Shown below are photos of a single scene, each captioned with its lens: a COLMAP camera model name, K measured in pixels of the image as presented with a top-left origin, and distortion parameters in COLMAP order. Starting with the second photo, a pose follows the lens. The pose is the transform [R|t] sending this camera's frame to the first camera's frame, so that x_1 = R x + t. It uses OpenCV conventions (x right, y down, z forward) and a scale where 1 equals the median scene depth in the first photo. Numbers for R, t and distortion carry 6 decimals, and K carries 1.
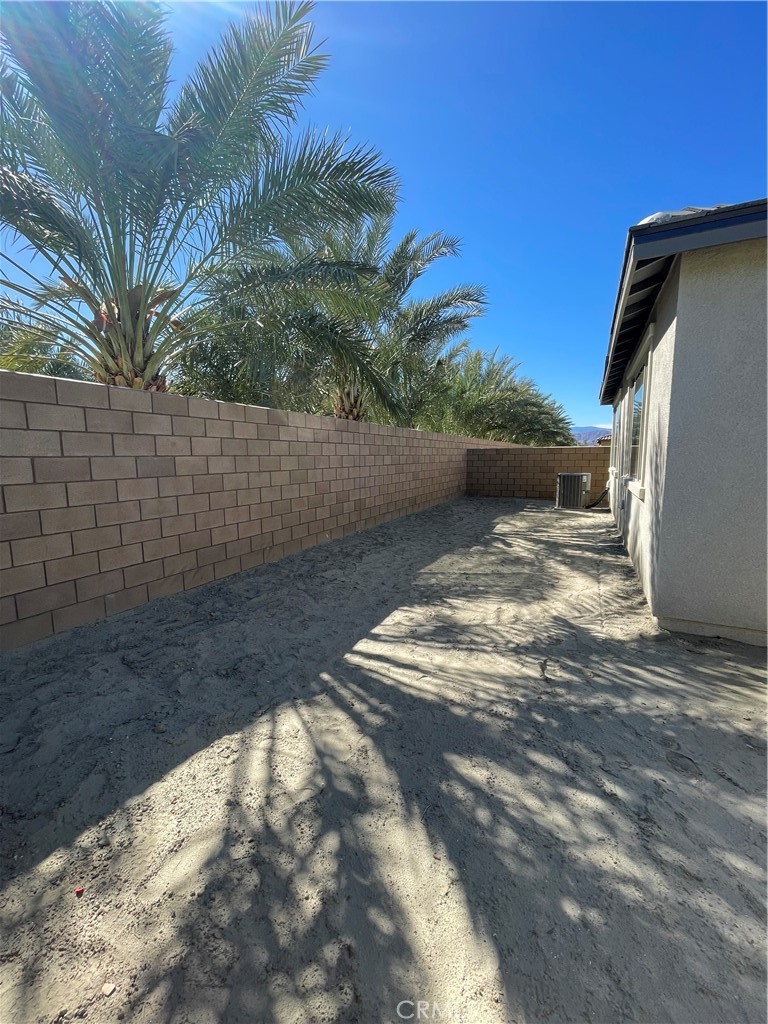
lens RADIAL K [[414.4, 0, 384.0], [0, 414.4, 512.0], [0, 0, 1]] dist [-0.006606, 0.000556]
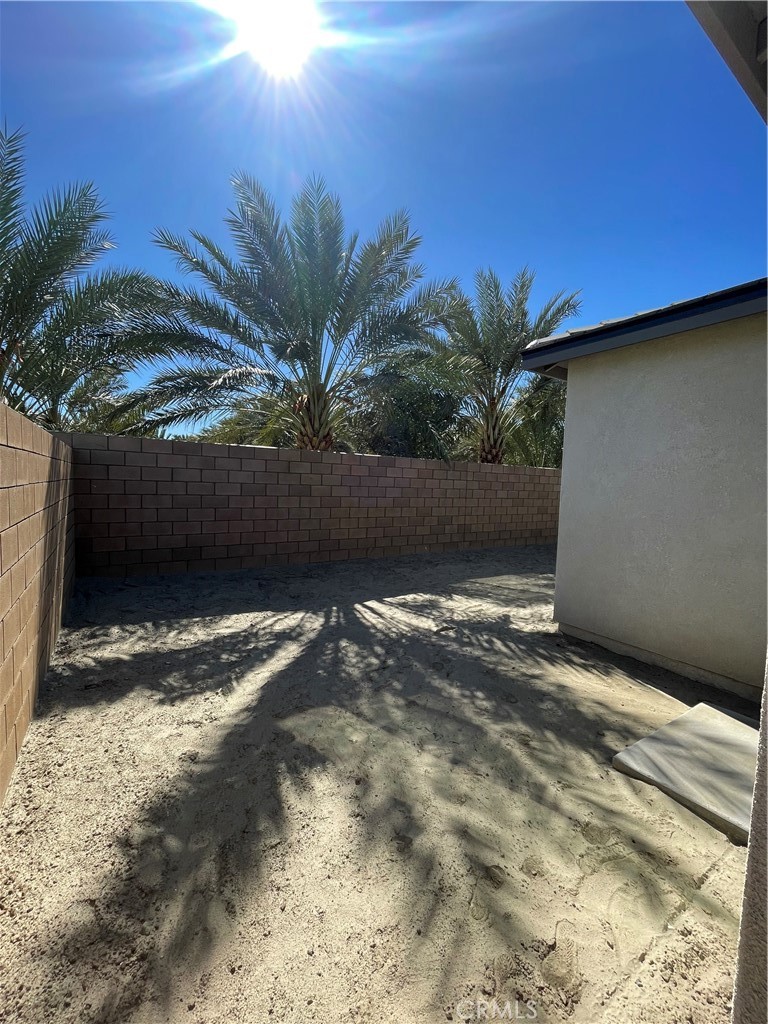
lens RADIAL K [[414.4, 0, 384.0], [0, 414.4, 512.0], [0, 0, 1]] dist [-0.006606, 0.000556]
pose [[0.858850, 0.073340, -0.506950, 0.942831], [-0.108616, 0.993266, -0.040317, 0.024204], [0.500579, 0.089689, 0.861032, -0.505818]]
